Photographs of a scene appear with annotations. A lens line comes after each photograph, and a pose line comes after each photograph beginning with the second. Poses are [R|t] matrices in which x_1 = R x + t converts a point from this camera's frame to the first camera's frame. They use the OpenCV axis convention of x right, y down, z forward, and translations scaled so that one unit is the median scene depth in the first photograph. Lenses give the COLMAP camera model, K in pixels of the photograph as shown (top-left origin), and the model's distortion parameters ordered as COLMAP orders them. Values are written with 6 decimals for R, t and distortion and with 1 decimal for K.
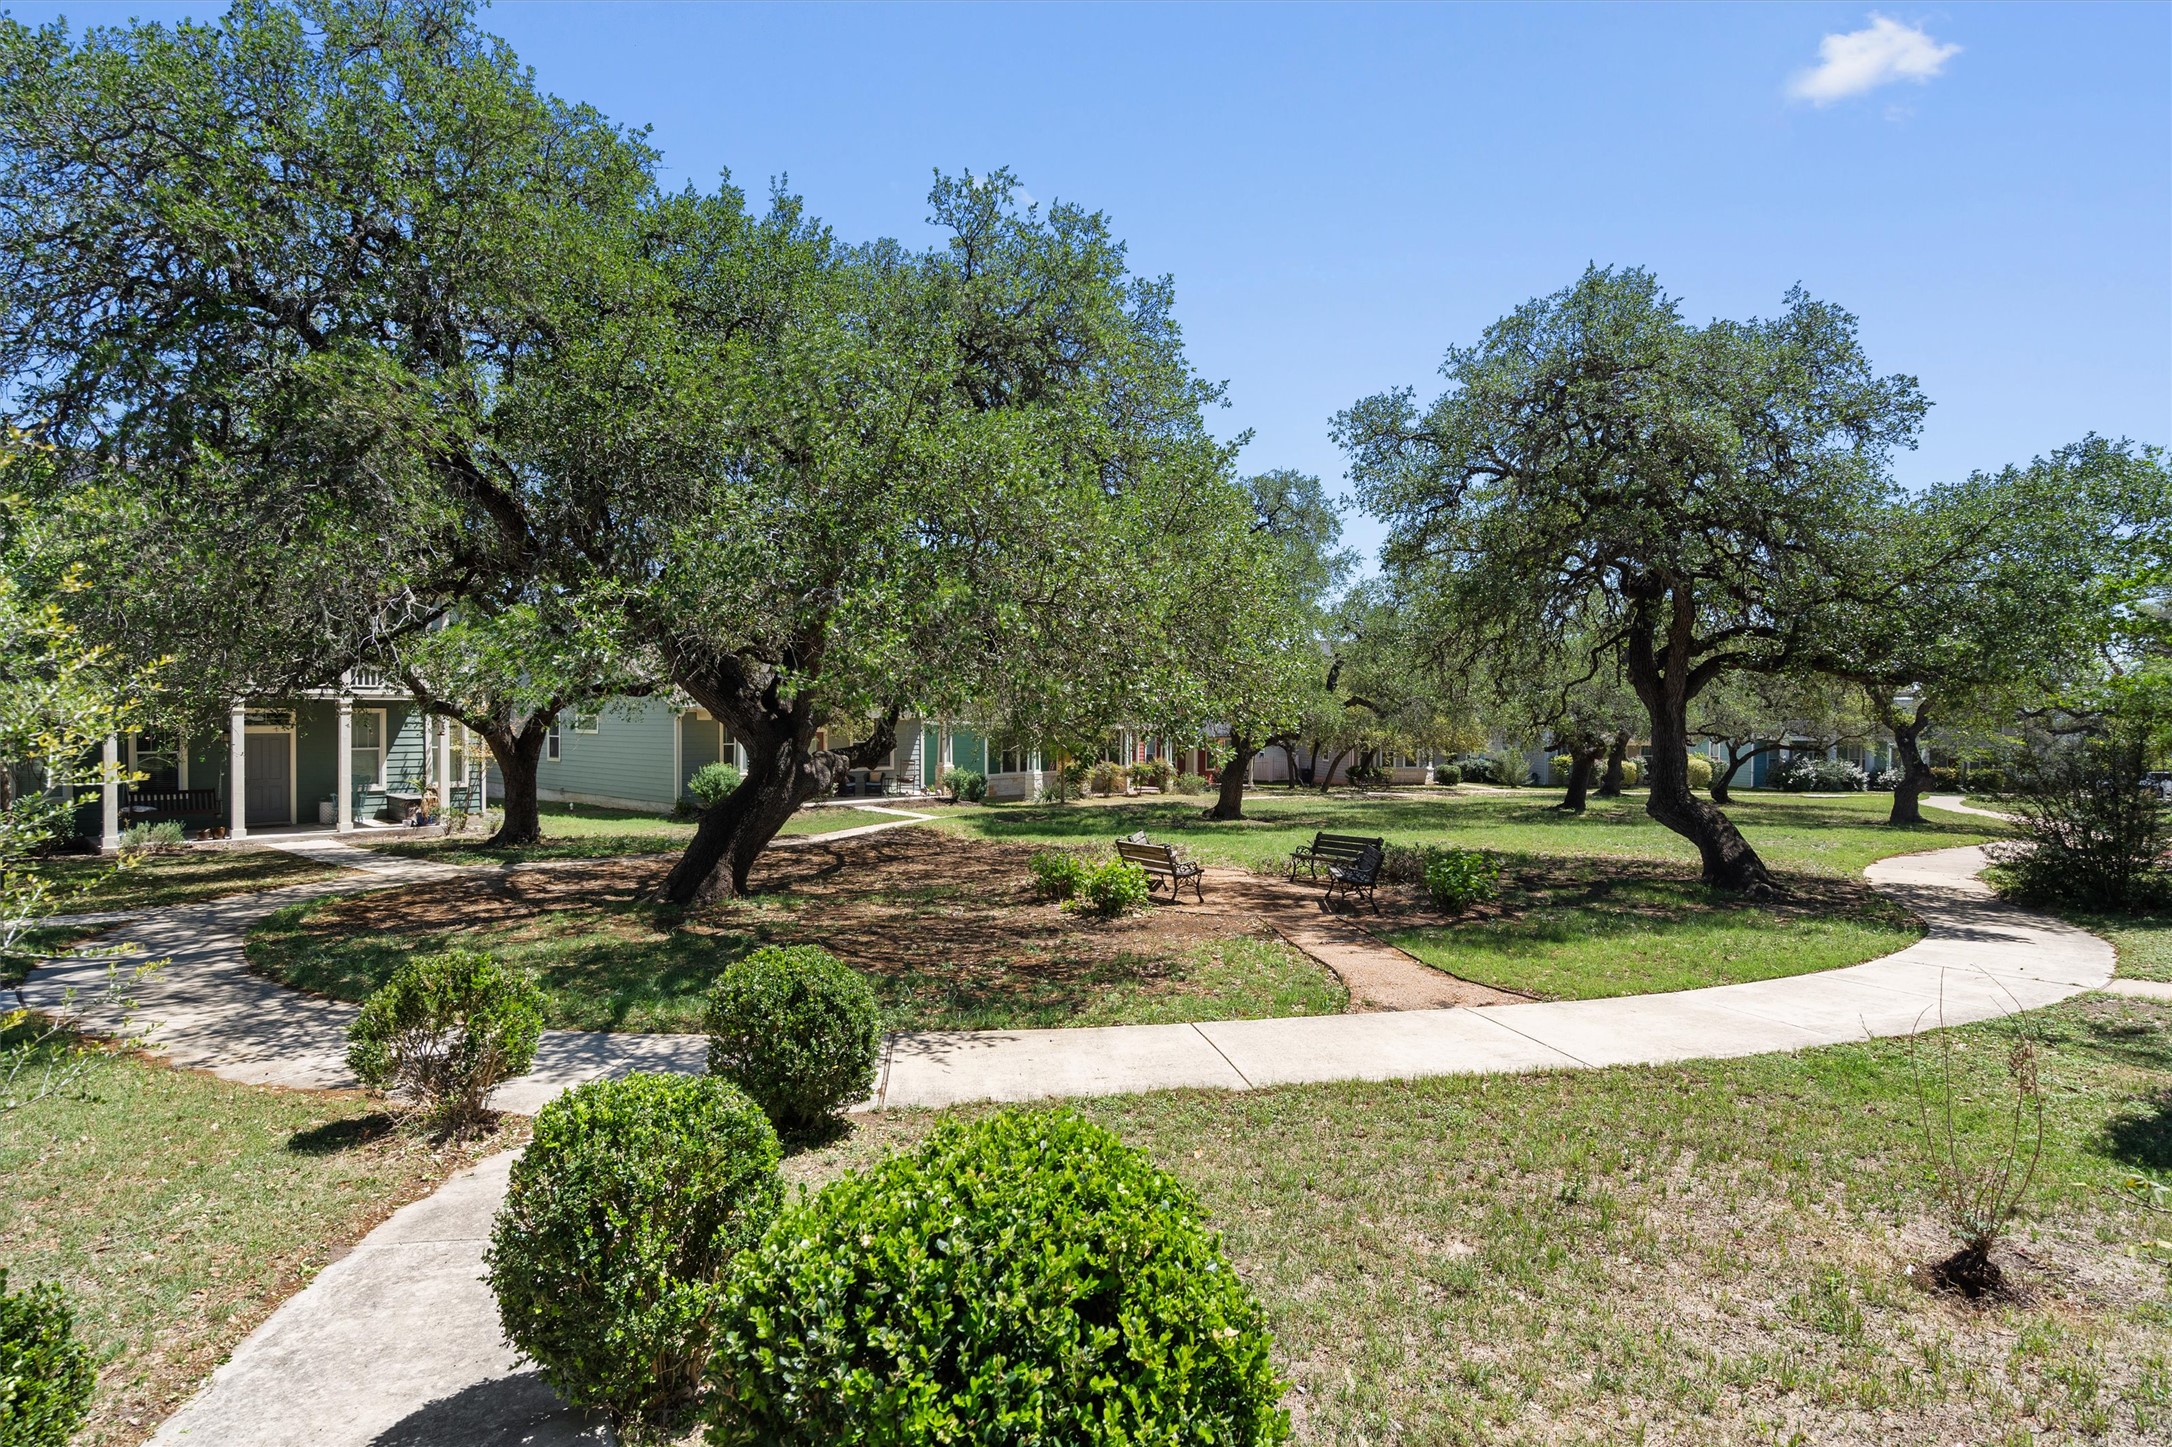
lens RADIAL K [[1004.5, 0, 1080.7], [0, 1004.5, 727.3], [0, 0, 1]] dist [-0.001091, 0.001359]
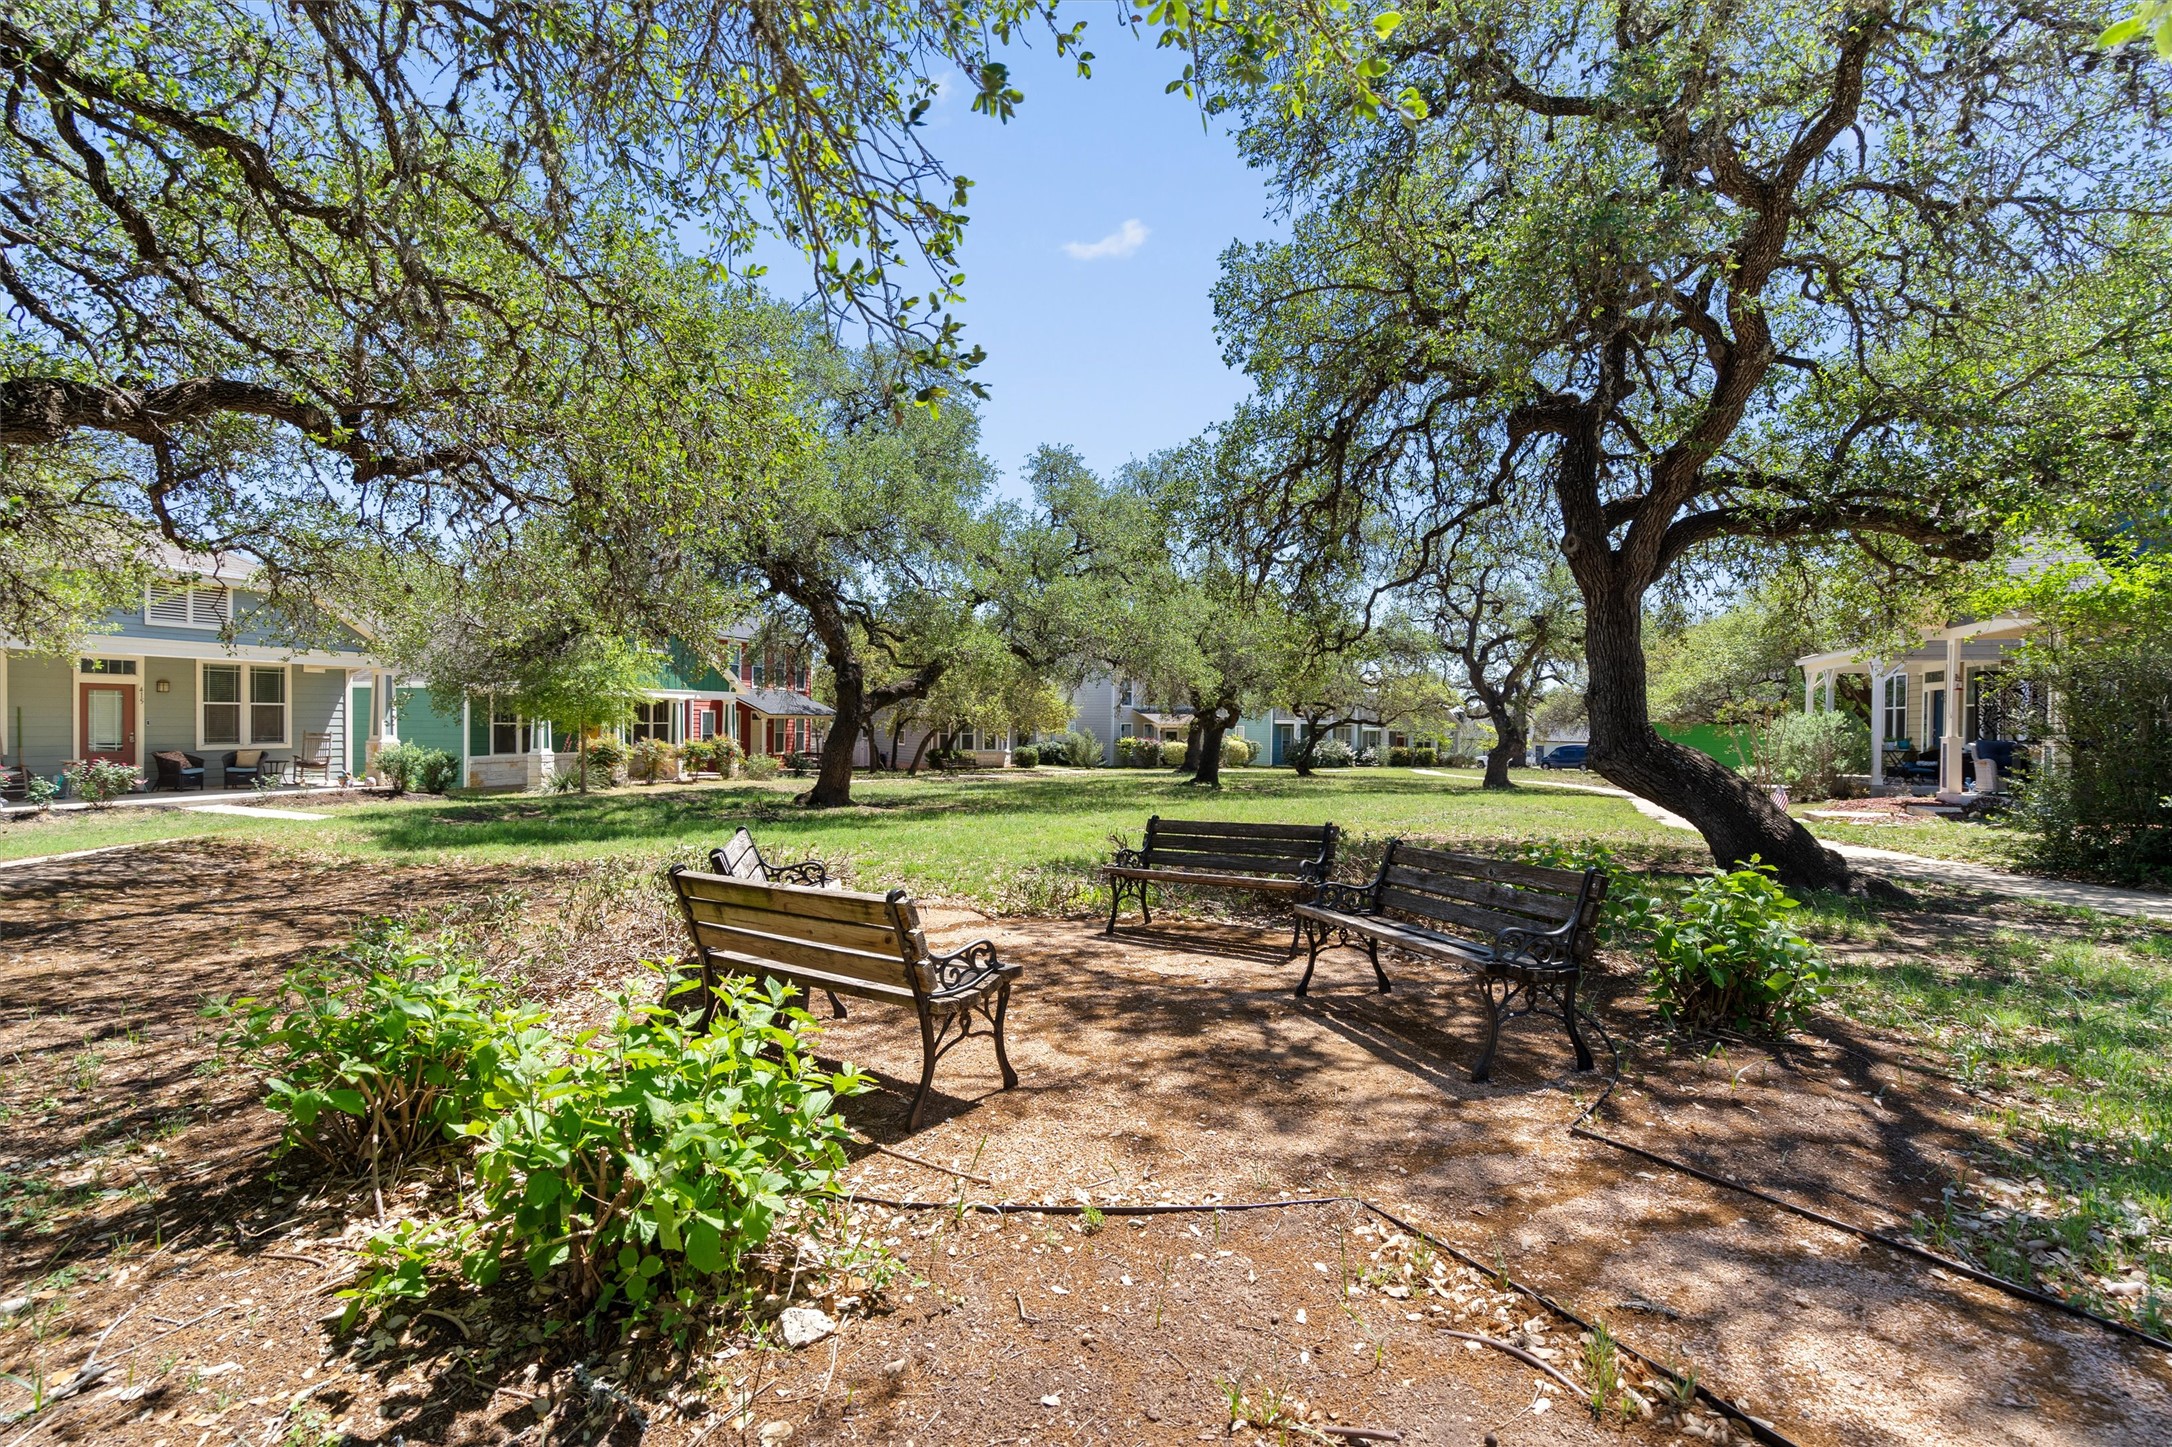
lens RADIAL K [[1004.5, 0, 1080.7], [0, 1004.5, 727.3], [0, 0, 1]] dist [-0.001091, 0.001359]
pose [[0.908983, -0.000157, 0.416834, 0.005976], [-0.004443, 0.999939, 0.010066, 0.019010], [-0.416810, -0.011002, 0.908927, 0.192415]]
